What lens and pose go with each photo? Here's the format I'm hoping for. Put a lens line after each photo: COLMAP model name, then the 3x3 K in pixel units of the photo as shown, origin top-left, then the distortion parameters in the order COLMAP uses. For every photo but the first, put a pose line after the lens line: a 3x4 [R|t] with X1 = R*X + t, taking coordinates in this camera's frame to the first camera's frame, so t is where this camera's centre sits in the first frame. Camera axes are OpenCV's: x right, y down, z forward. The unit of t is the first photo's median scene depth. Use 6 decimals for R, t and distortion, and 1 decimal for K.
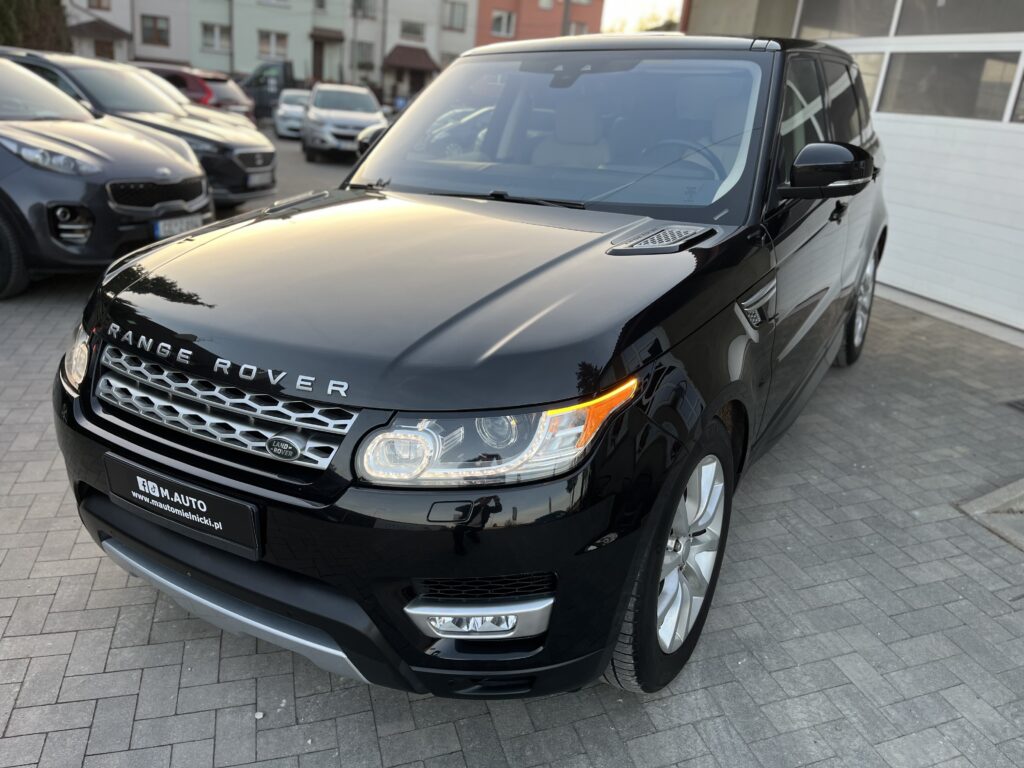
lens RADIAL K [[770.7, 0, 515.3], [0, 770.7, 385.1], [0, 0, 1]] dist [0.072298, -0.106261]
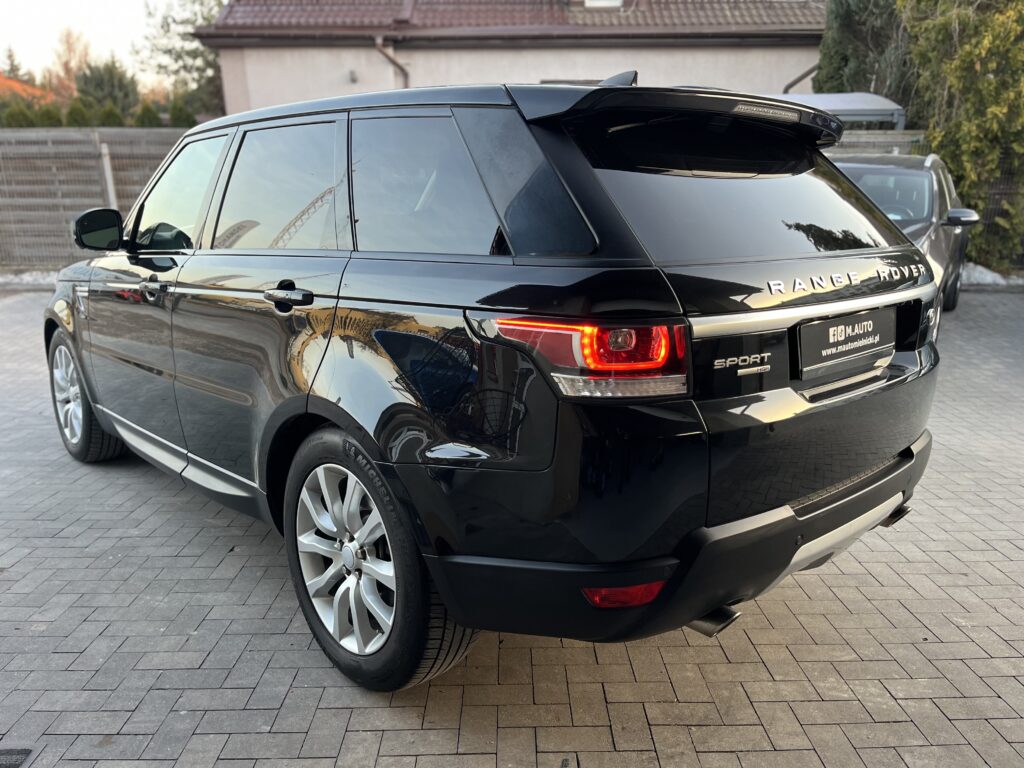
lens RADIAL K [[770.7, 0, 515.3], [0, 770.7, 385.1], [0, 0, 1]] dist [0.072298, -0.106261]
pose [[-0.281655, 0.204845, -0.937395, 1.071904], [-0.350981, 0.887246, 0.299344, -0.492523], [0.893019, 0.413319, -0.178000, 1.420243]]
